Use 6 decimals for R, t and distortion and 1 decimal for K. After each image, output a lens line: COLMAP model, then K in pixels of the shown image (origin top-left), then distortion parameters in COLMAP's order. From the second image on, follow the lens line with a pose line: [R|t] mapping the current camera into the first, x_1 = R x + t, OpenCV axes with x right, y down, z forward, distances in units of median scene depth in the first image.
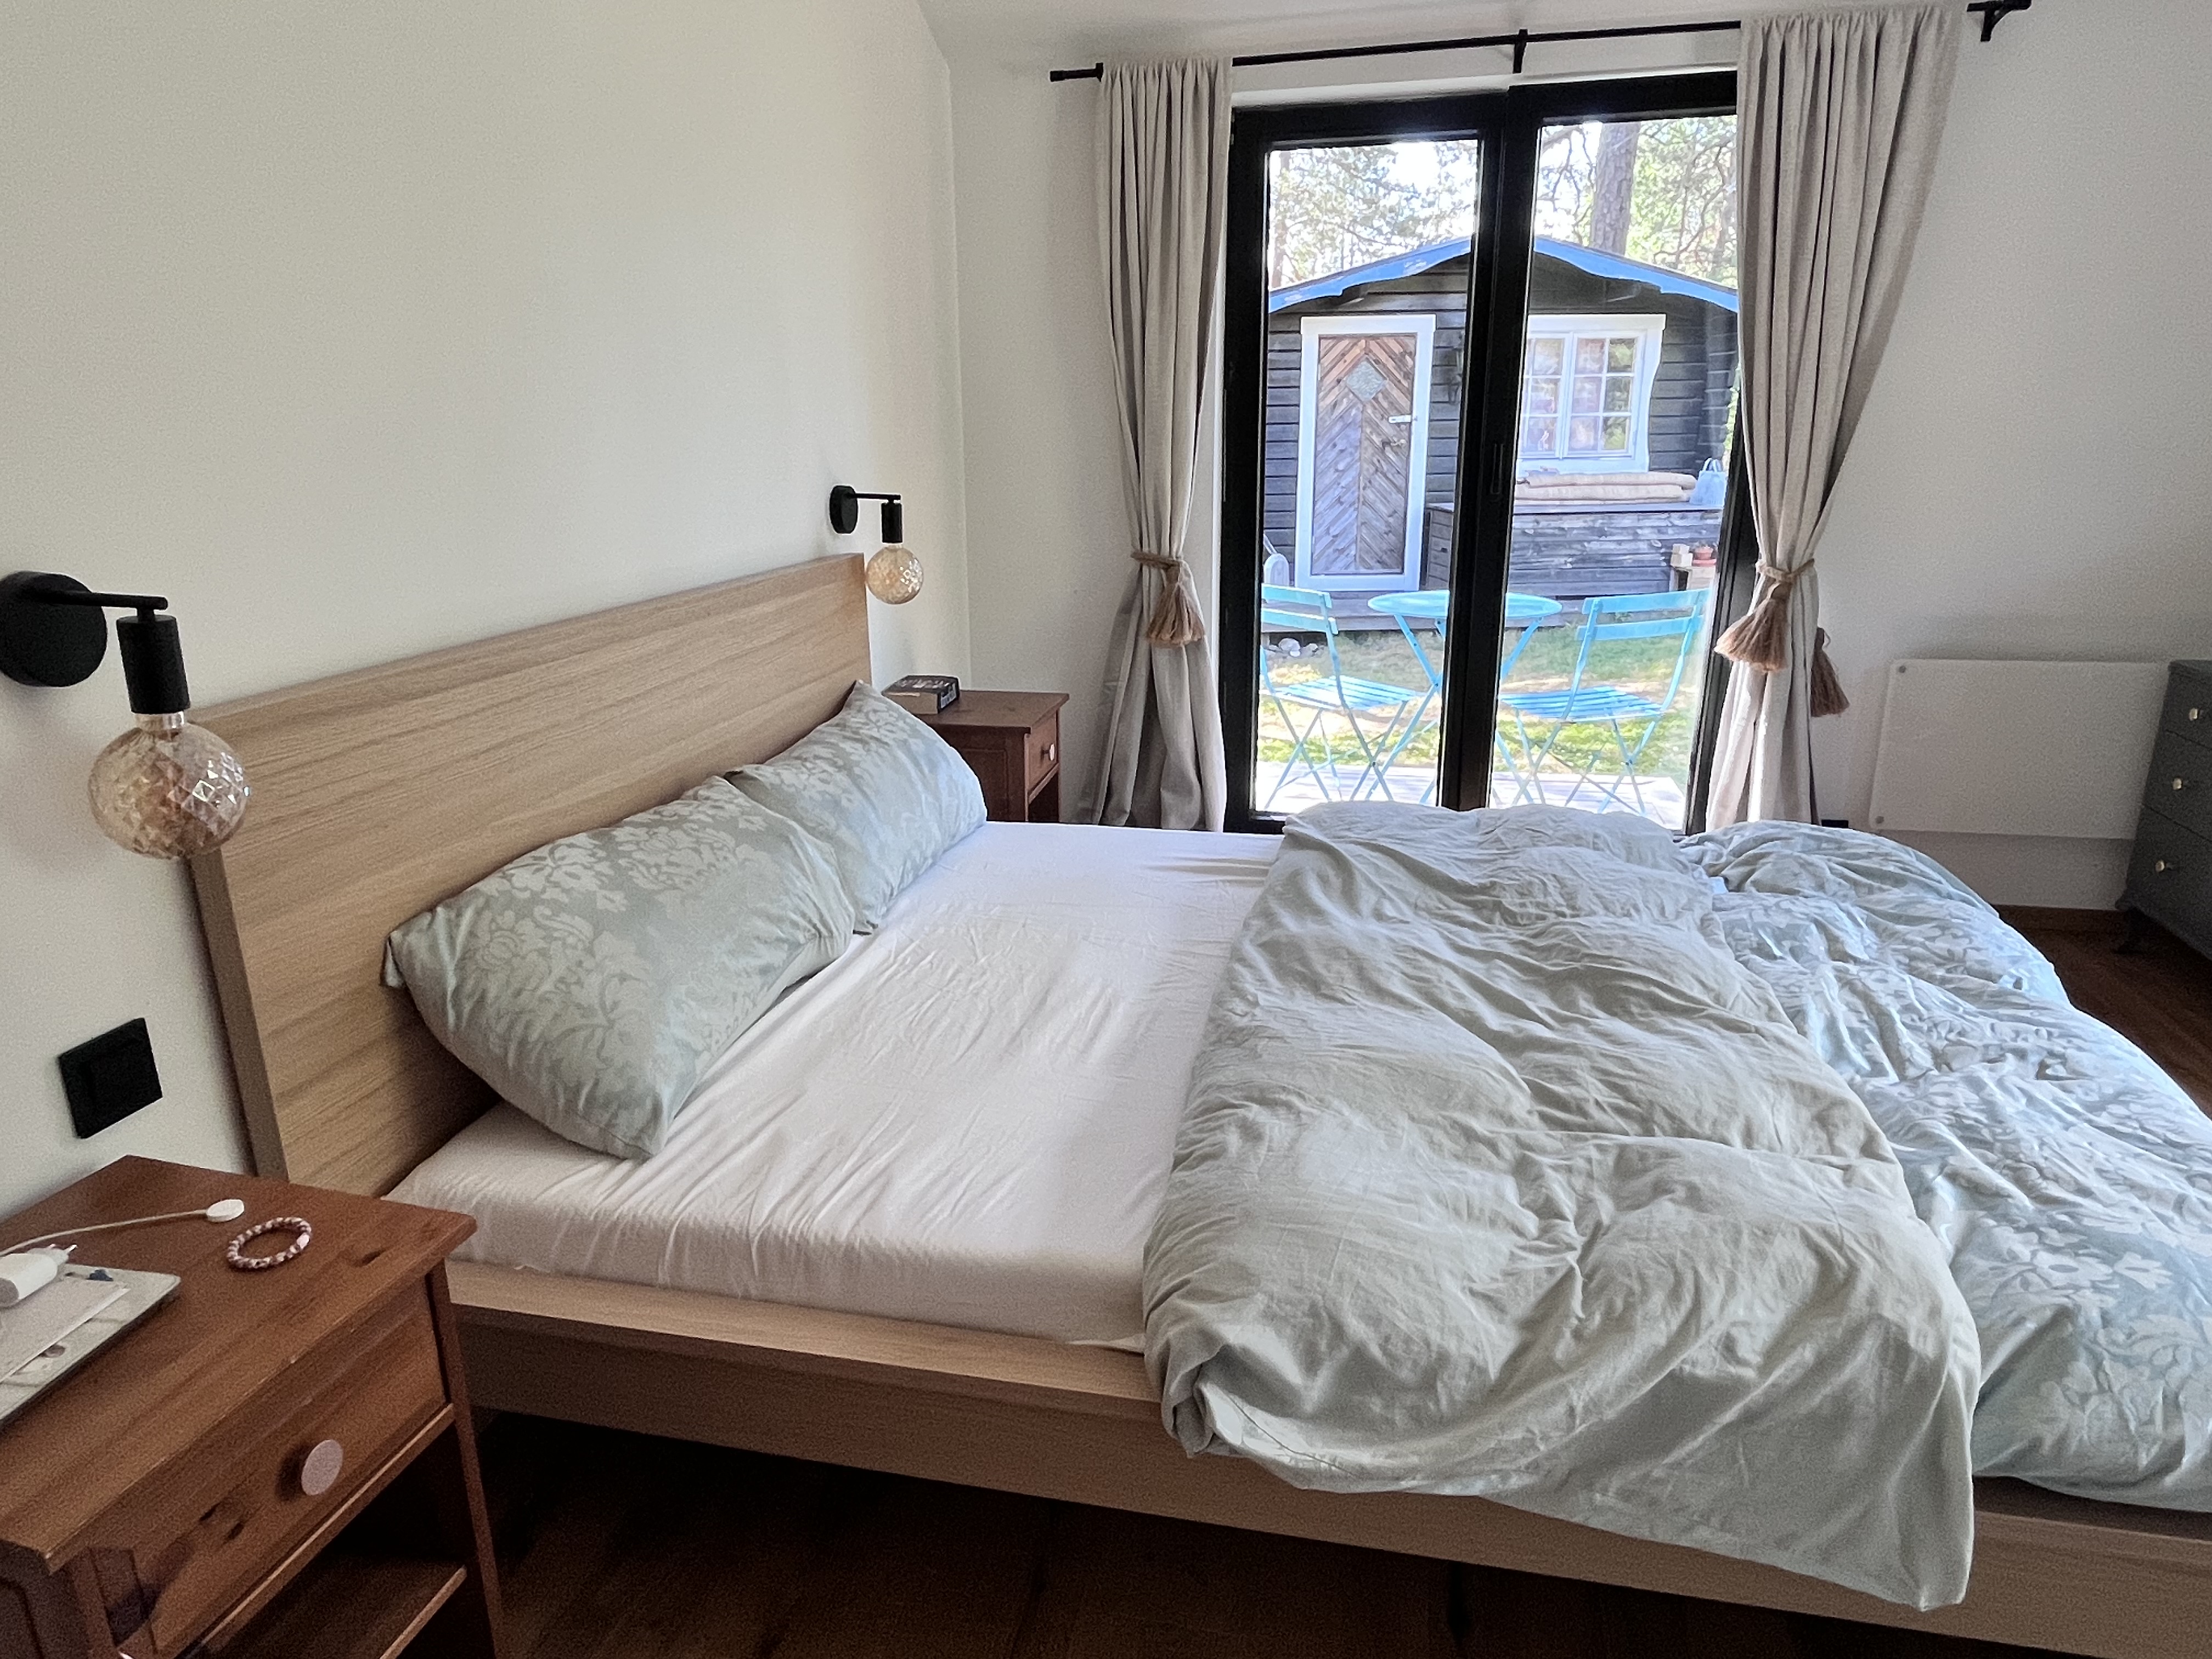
lens RADIAL K [[1362.9, 0, 1106.0], [0, 1362.9, 829.5], [0, 0, 1]] dist [0.001646, 0.001069]
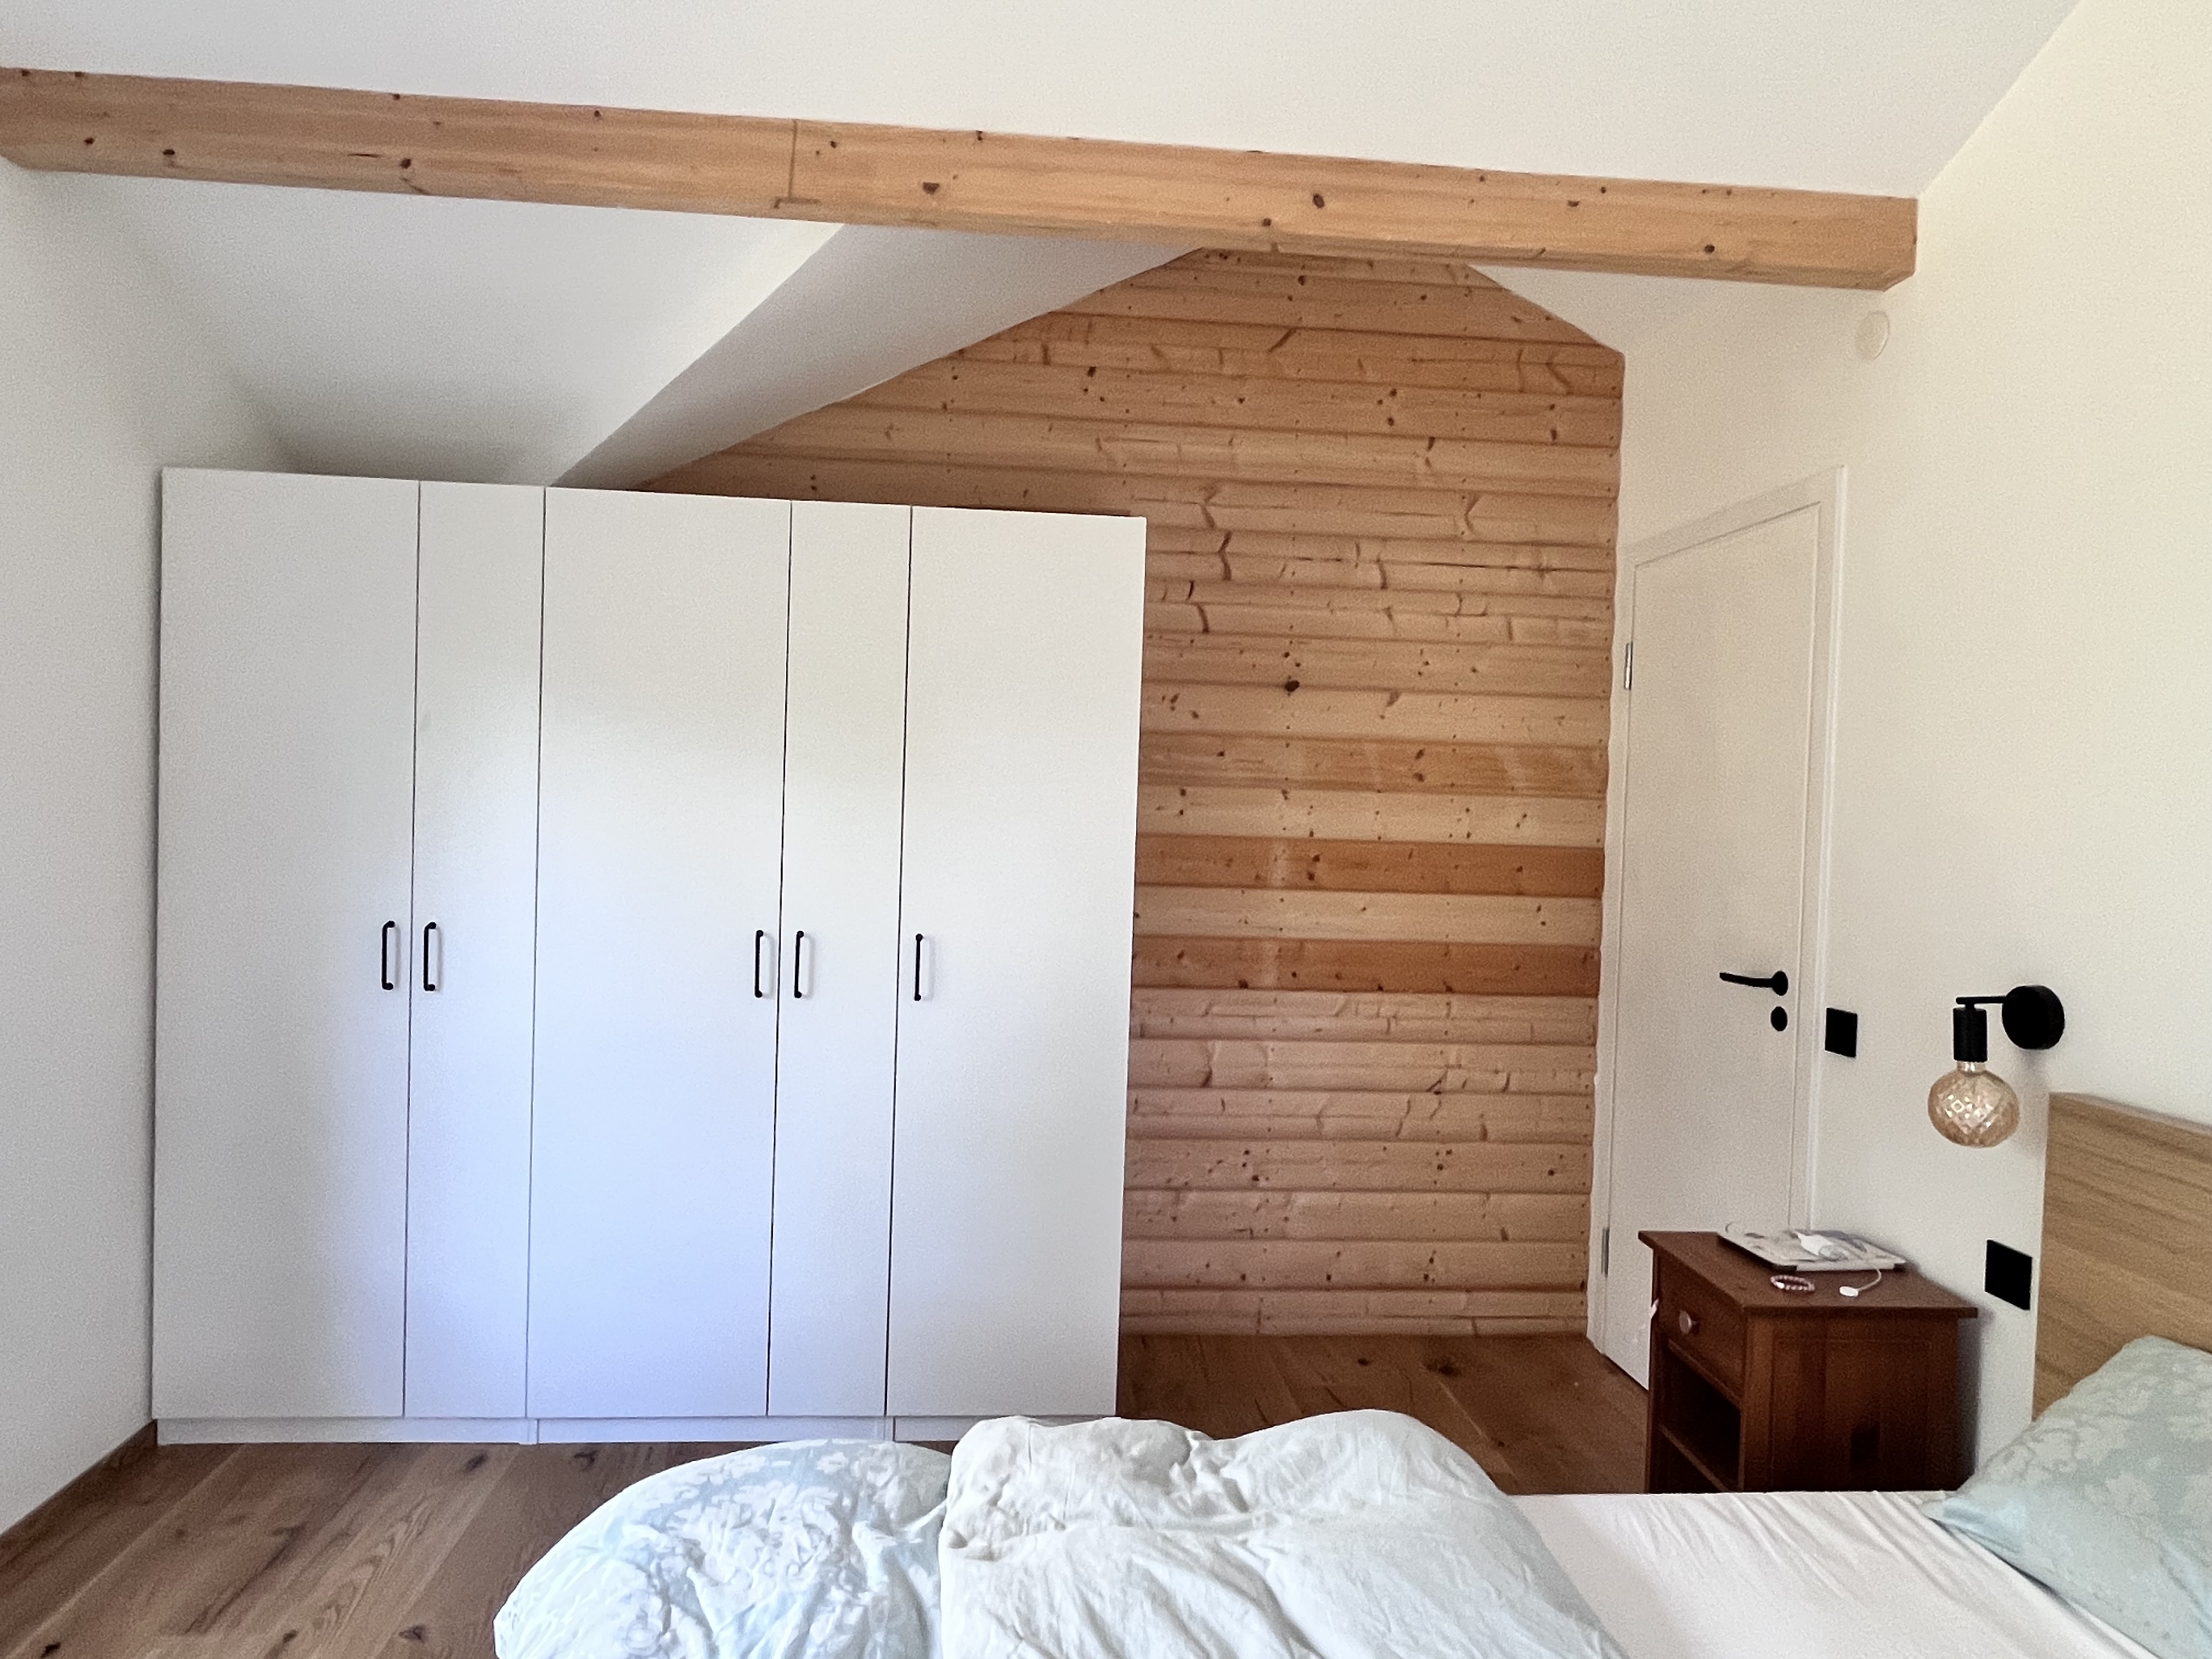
lens RADIAL K [[1362.9, 0, 1106.0], [0, 1362.9, 829.5], [0, 0, 1]] dist [0.001646, 0.001069]
pose [[-0.954829, -0.001851, -0.297150, 0.742857], [-0.099792, 0.943904, 0.314781, -0.660485], [0.279899, 0.330215, -0.901451, 1.770363]]
